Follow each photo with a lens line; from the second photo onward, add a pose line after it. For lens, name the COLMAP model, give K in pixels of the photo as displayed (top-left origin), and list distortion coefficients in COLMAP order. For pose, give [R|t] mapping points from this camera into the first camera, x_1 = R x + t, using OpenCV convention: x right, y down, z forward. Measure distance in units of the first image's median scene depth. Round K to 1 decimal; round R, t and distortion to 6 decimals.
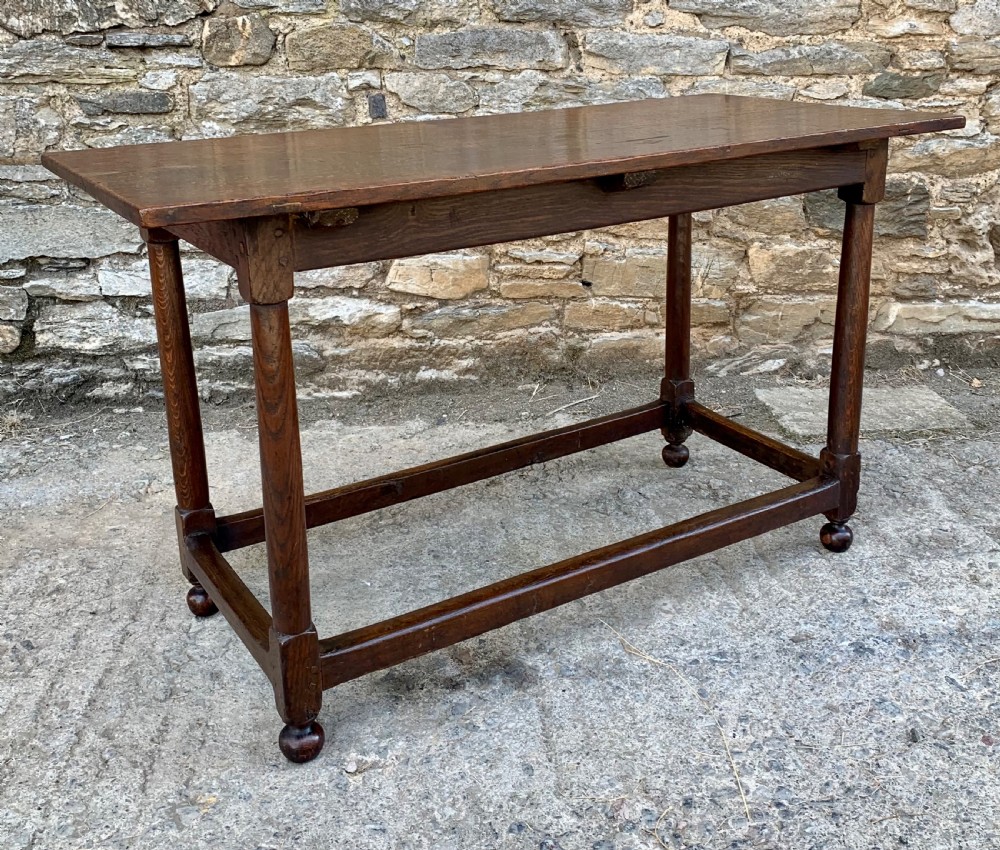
lens RADIAL K [[1103.2, 0, 532.4], [0, 1103.2, 356.1], [0, 0, 1]] dist [0.148292, -0.381038]
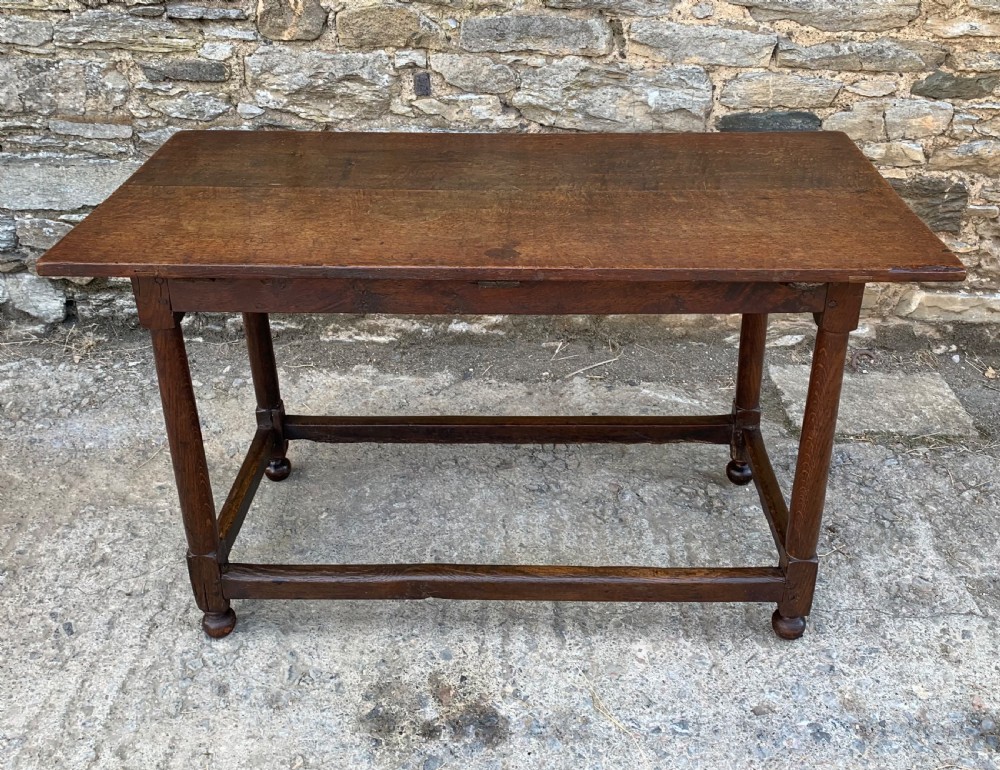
lens RADIAL K [[980.7, 0, 501.6], [0, 980.7, 294.8], [0, 0, 1]] dist [0.113115, -0.245307]
pose [[0.992302, 0.081814, -0.092972, 0.034547], [-0.065467, 0.983784, 0.166982, -0.187799], [0.105126, -0.159610, 0.981567, 0.078214]]
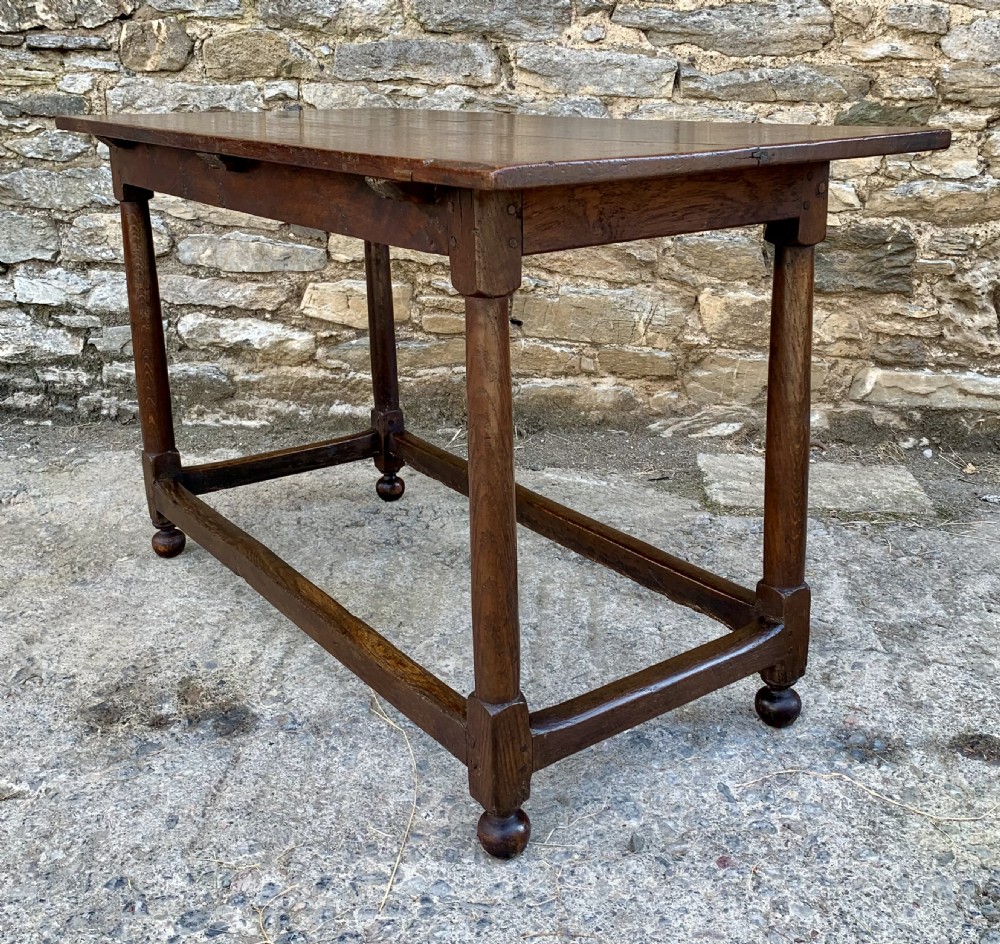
lens RADIAL K [[1146.5, 0, 509.1], [0, 1146.5, 383.8], [0, 0, 1]] dist [0.151646, -0.401838]
pose [[0.983167, 0.069295, -0.169058, 0.219332], [-0.077507, 0.996087, -0.042462, 0.027102], [0.165454, 0.054851, 0.984691, 0.074441]]
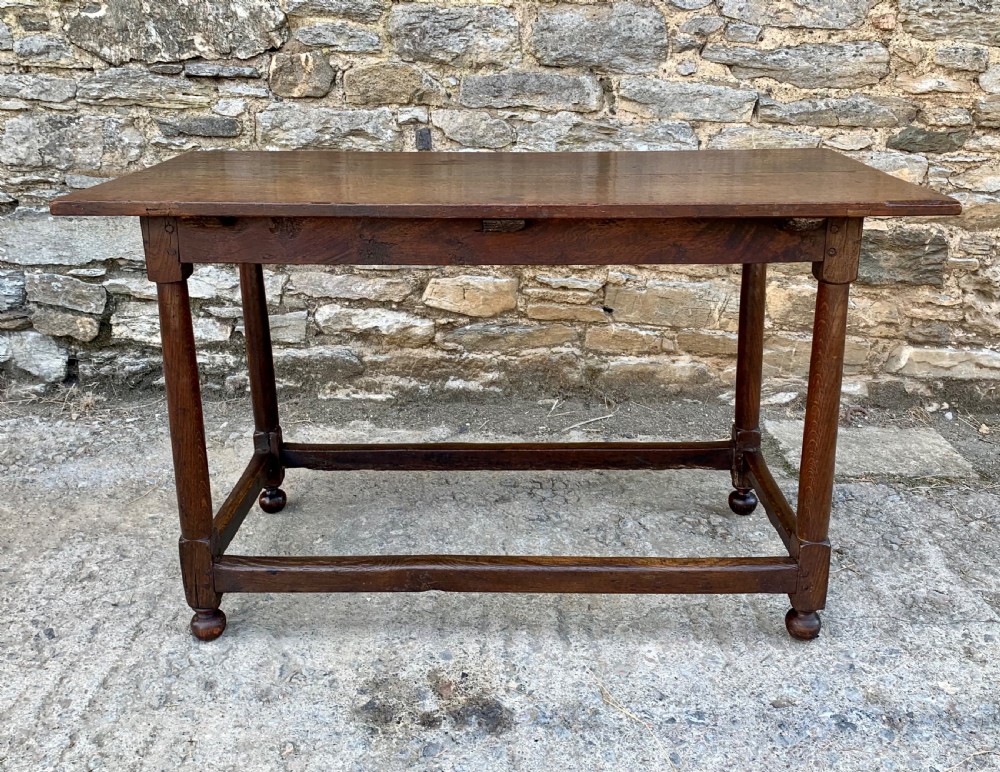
lens RADIAL K [[948.5, 0, 493.2], [0, 948.5, 319.6], [0, 0, 1]] dist [0.120327, -0.263543]
pose [[0.992921, 0.063898, -0.100126, 0.033143], [-0.064912, 0.997867, -0.006897, -0.045518], [0.099472, 0.013347, 0.994951, 0.079517]]
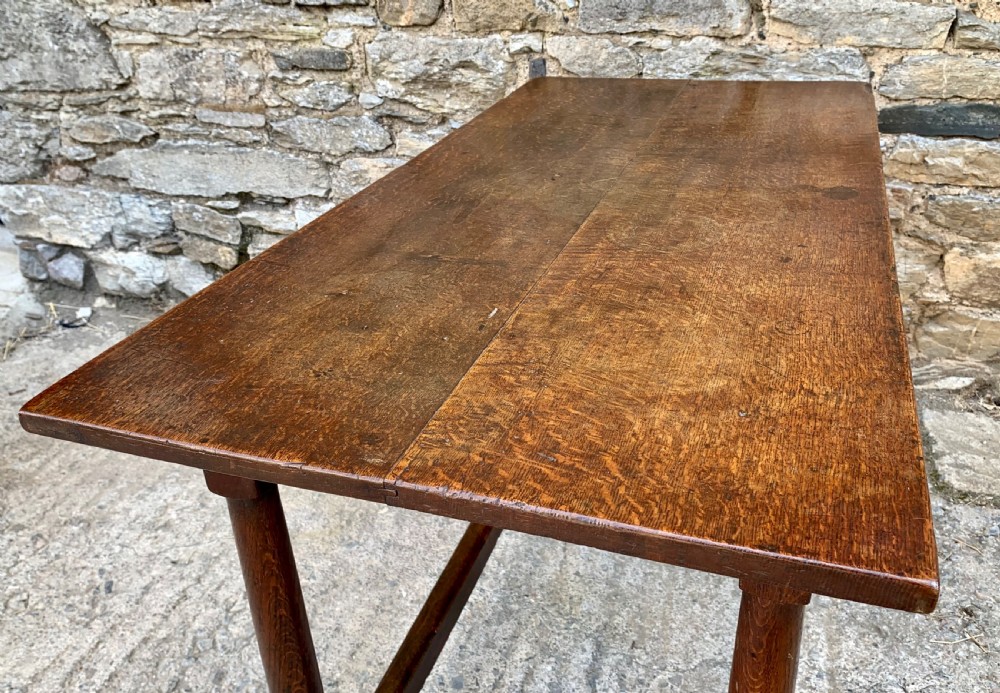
lens RADIAL K [[866.4, 0, 490.6], [0, 866.4, 338.8], [0, 0, 1]] dist [0.013512, -0.006239]
pose [[0.922630, 0.158936, -0.351416, 0.124297], [-0.095548, 0.976932, 0.190981, -0.135458], [0.373664, -0.142628, 0.916533, 0.256185]]
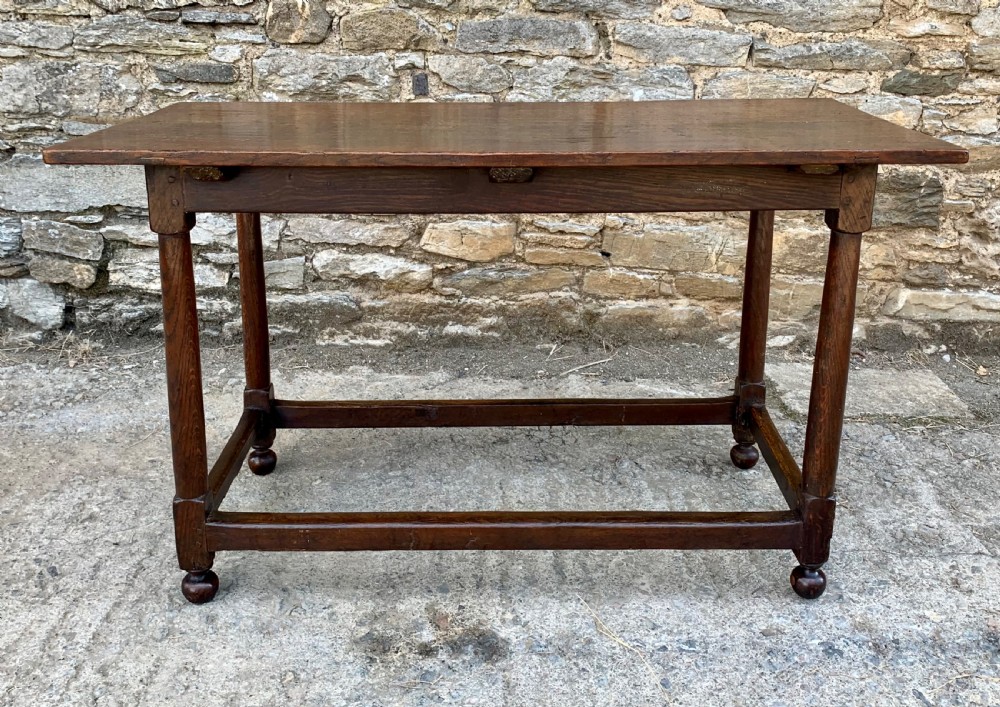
lens RADIAL K [[981.6, 0, 501.9], [0, 981.6, 267.4], [0, 0, 1]] dist [0.144485, -0.344238]
pose [[0.993724, 0.057871, -0.095724, 0.043417], [-0.059427, 0.998142, -0.013487, -0.036189], [0.094765, 0.019091, 0.995317, 0.044550]]
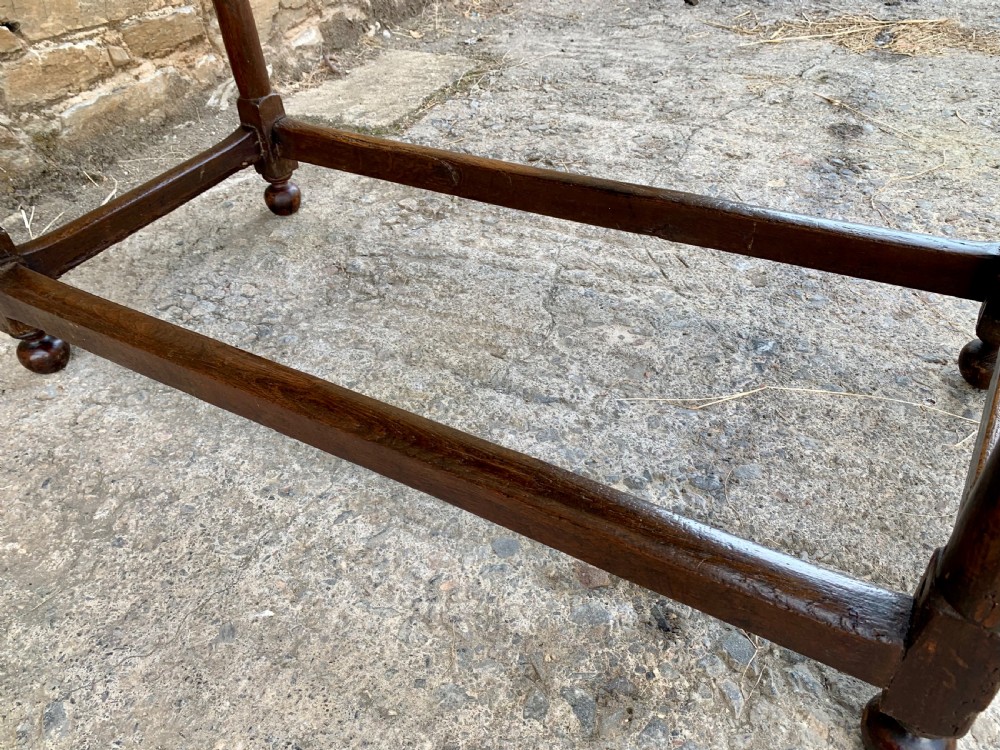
lens RADIAL K [[773.5, 0, 493.0], [0, 773.5, 377.2], [0, 0, 1]] dist [0.012907, -0.007828]
pose [[0.566390, -0.547036, 0.616404, -0.187262], [0.322502, 0.835411, 0.445063, -0.007370], [-0.758416, -0.053288, 0.649589, 0.525576]]
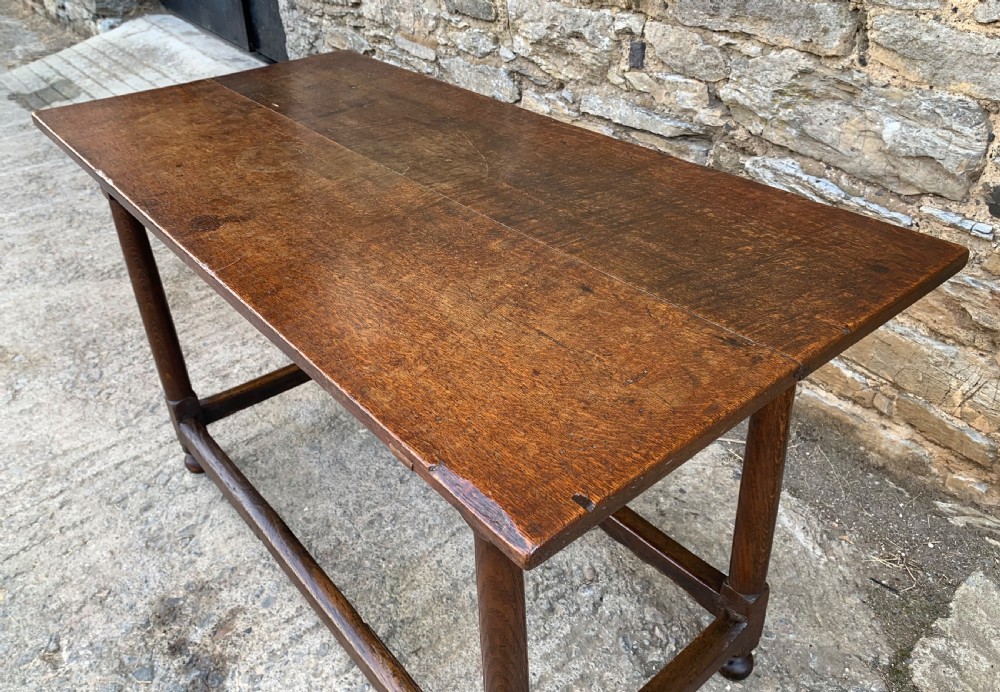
lens RADIAL K [[803.1, 0, 485.6], [0, 803.1, 294.4], [0, 0, 1]] dist [0.021348, -0.013902]
pose [[0.553130, 0.433555, -0.711391, 0.339724], [-0.231546, 0.900275, 0.368636, -0.259268], [0.800271, -0.039184, 0.598357, 0.496796]]
